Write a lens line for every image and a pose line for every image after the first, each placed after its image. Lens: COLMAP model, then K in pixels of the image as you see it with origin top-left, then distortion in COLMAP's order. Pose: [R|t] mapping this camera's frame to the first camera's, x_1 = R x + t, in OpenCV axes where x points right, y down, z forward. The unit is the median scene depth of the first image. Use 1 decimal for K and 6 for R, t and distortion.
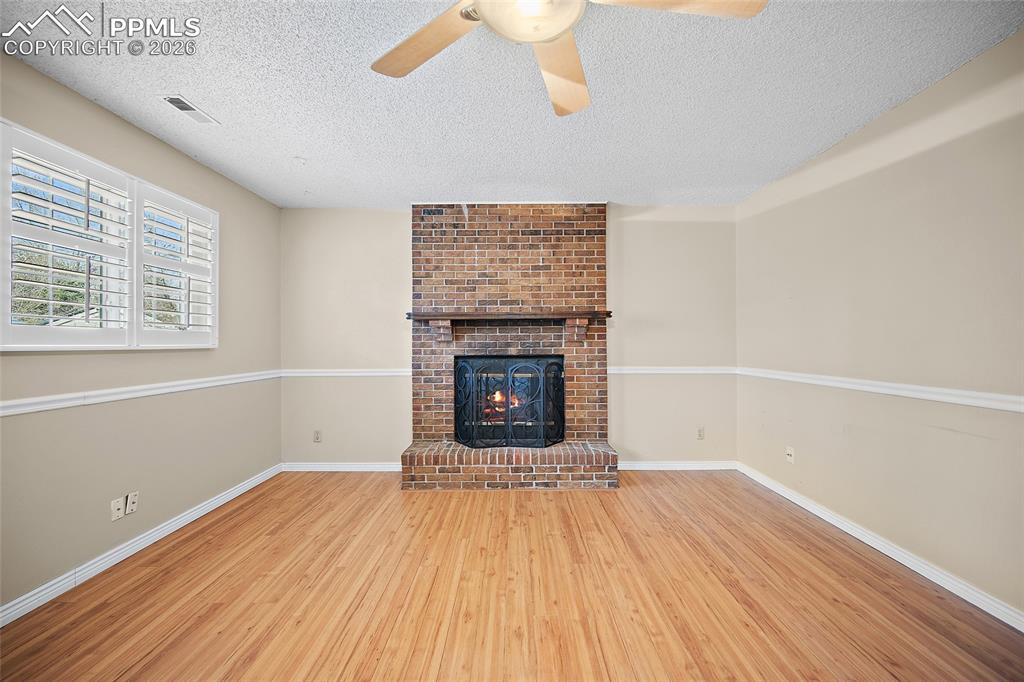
lens RADIAL K [[410.7, 0, 518.8], [0, 410.7, 341.2], [0, 0, 1]] dist [-0.003744, 0.001514]
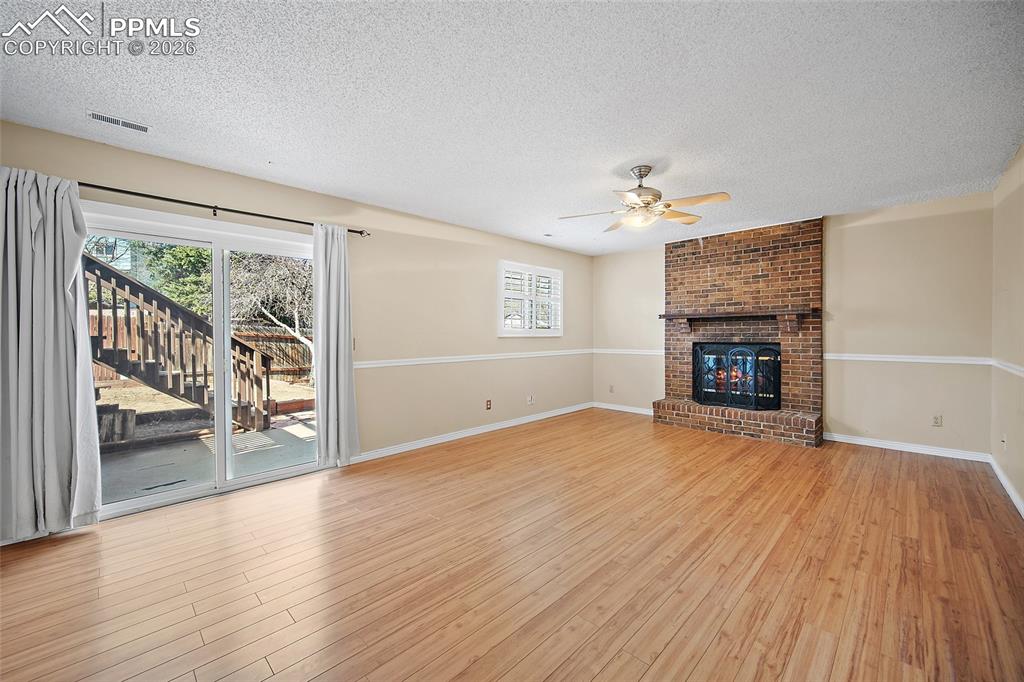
lens RADIAL K [[410.7, 0, 514.1], [0, 410.7, 339.0], [0, 0, 1]] dist [-0.003744, 0.001514]
pose [[0.714857, 0.008002, -0.699225, 0.414435], [0.006082, 0.999826, 0.017660, -0.006590], [0.699245, -0.016877, 0.714683, -0.500274]]
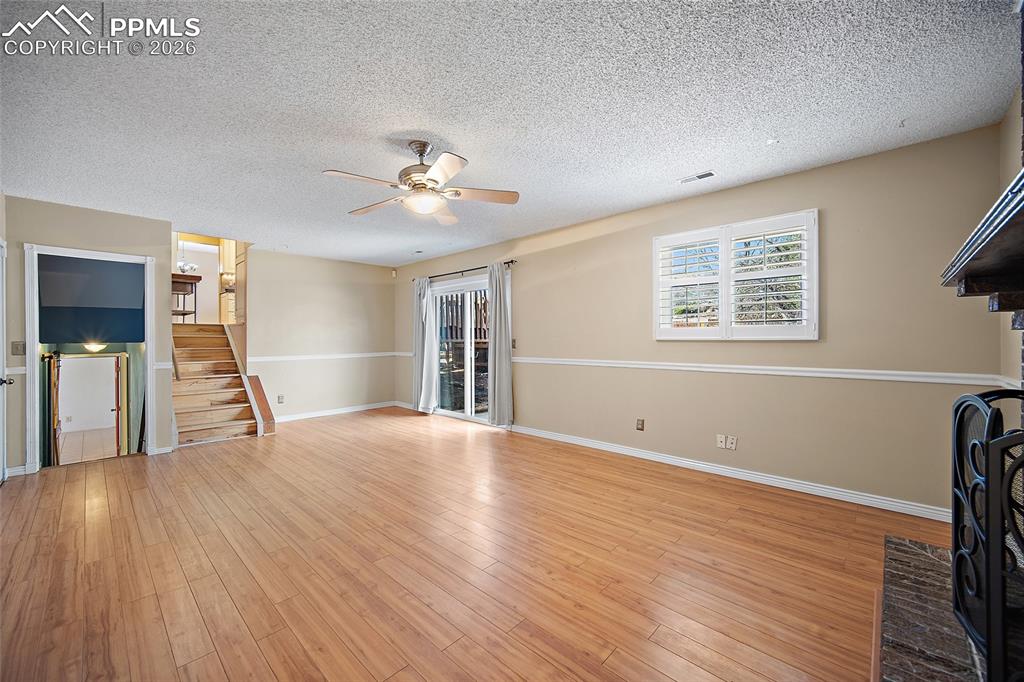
lens RADIAL K [[410.7, 0, 517.3], [0, 410.7, 338.1], [0, 0, 1]] dist [-0.003744, 0.001514]
pose [[-0.689659, 0.010165, -0.724063, 0.417153], [0.011343, 0.999930, 0.003234, -0.002165], [0.724045, -0.005982, -0.689727, 0.897883]]
